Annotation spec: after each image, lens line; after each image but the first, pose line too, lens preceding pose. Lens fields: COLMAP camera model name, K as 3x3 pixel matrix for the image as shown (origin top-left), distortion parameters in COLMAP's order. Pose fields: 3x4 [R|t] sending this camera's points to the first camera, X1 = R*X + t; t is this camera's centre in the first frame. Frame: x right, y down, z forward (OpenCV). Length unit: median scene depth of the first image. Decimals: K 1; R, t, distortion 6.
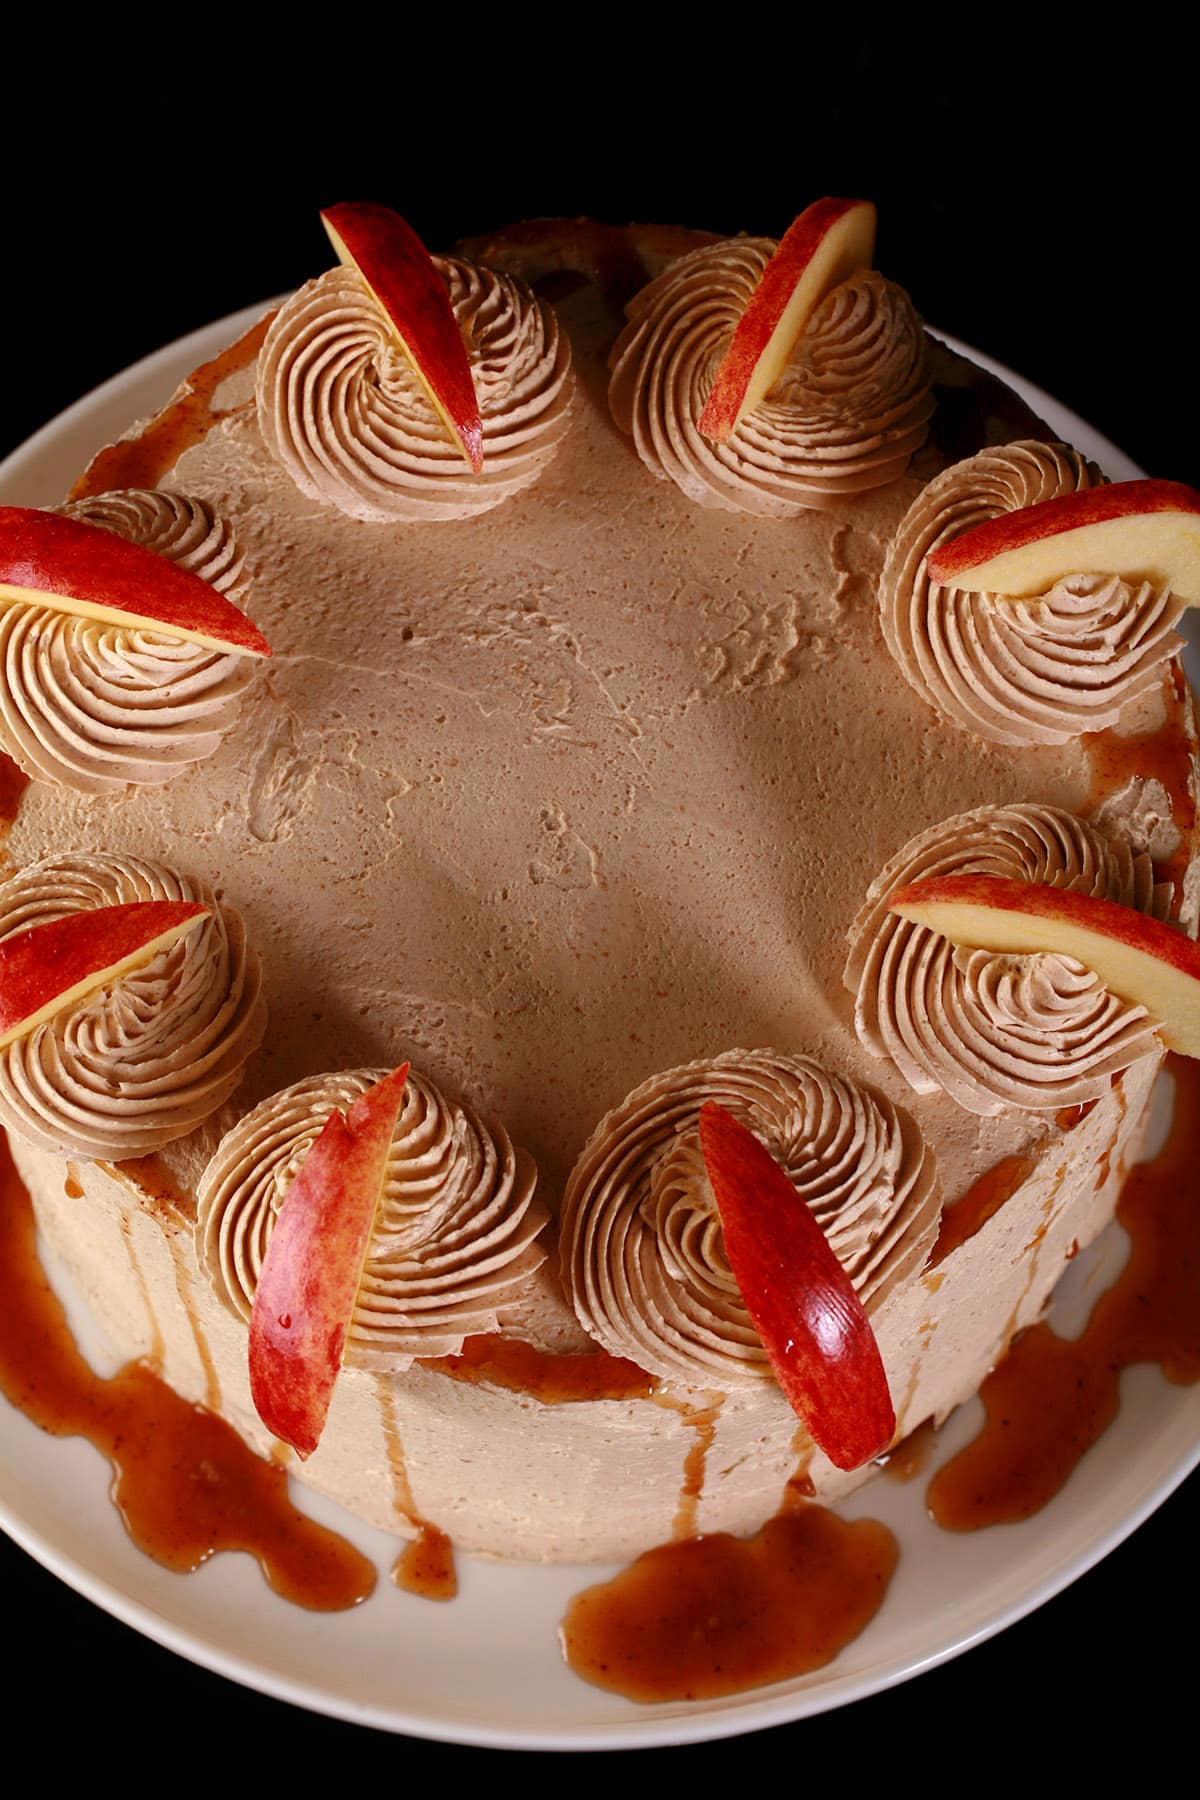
lens RADIAL K [[6072.1, 0, 600.0], [0, 6072.1, 900.0], [0, 0, 1]] dist [0.019850, -0.030986]
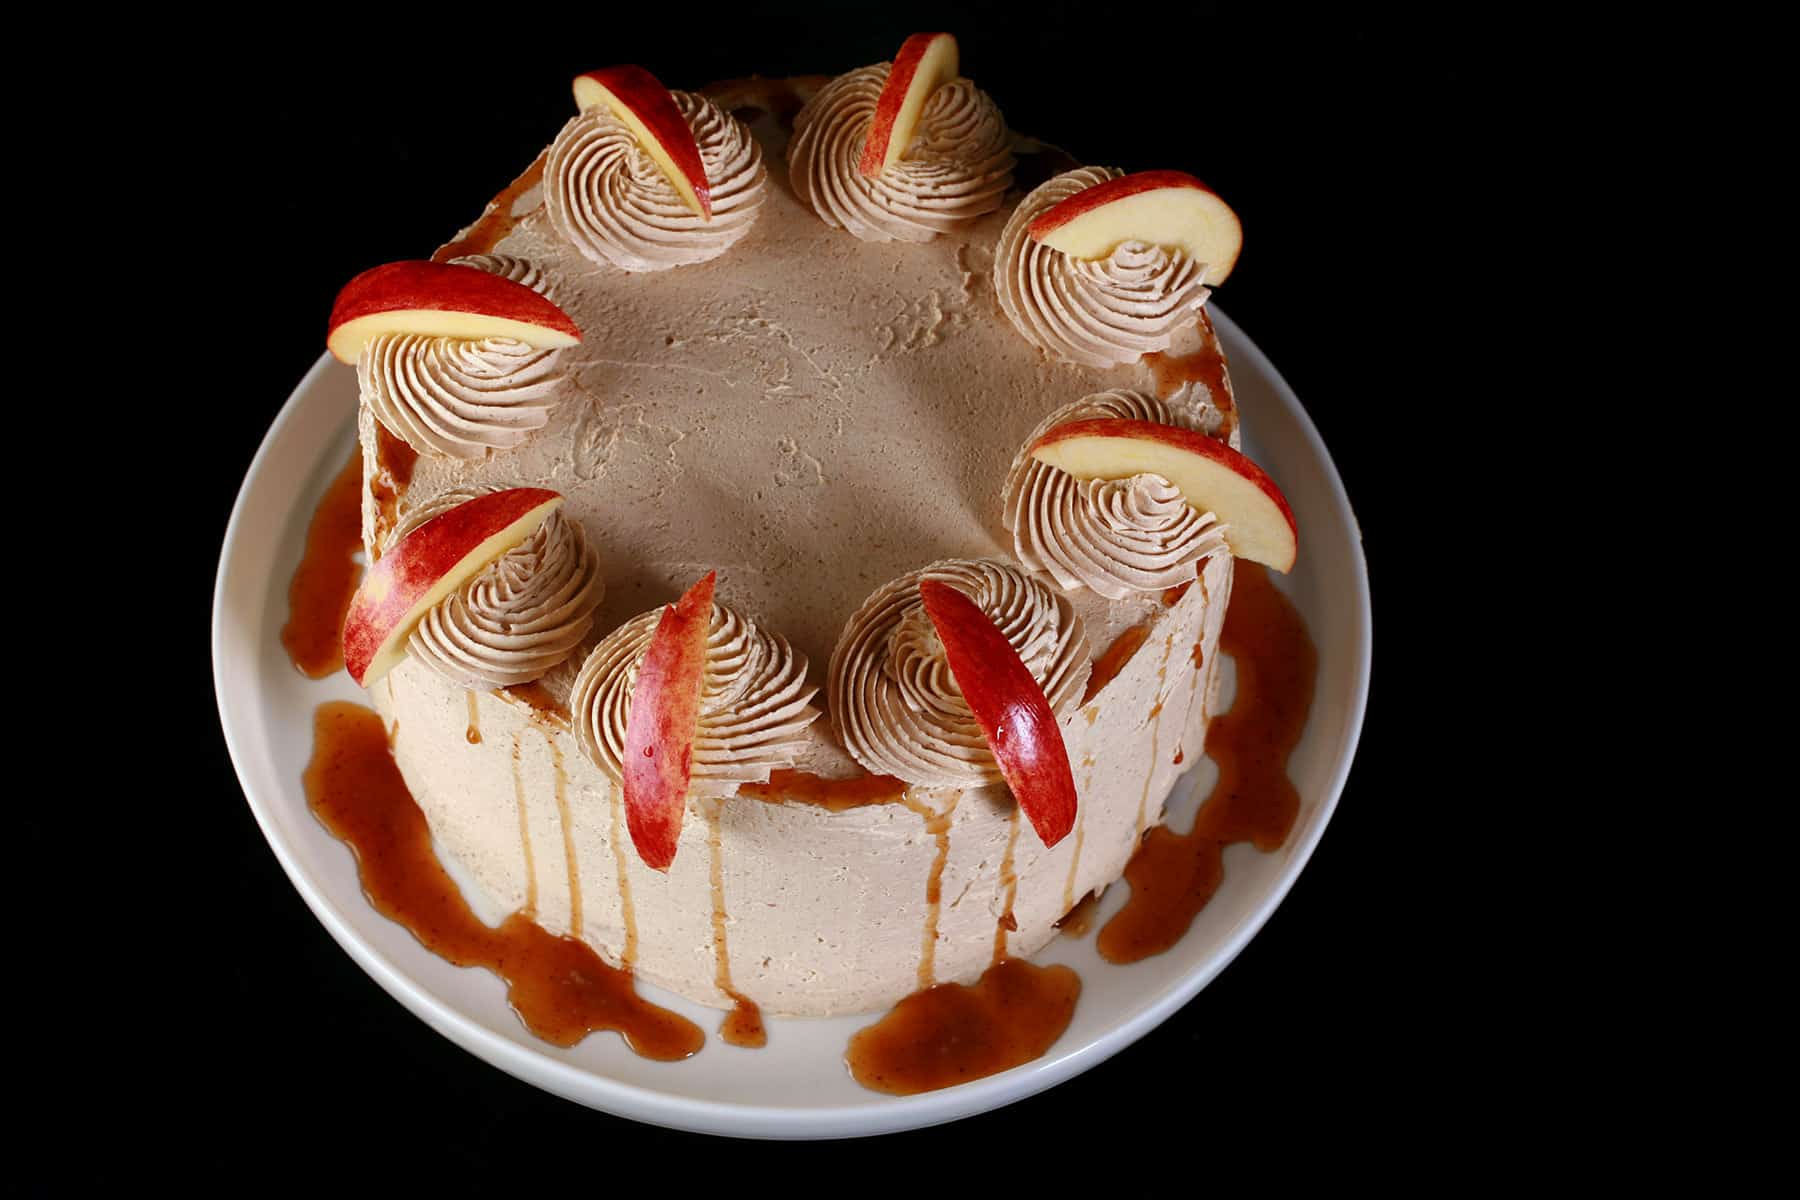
lens RADIAL K [[6072.1, 0, 900.0], [0, 6072.1, 600.0], [0, 0, 1]] dist [0.019850, -0.030986]
pose [[0.992321, -0.095264, 0.078896, -0.097423], [0.109778, 0.972193, -0.206856, 0.320238], [-0.056997, 0.213928, 0.975185, -0.385604]]
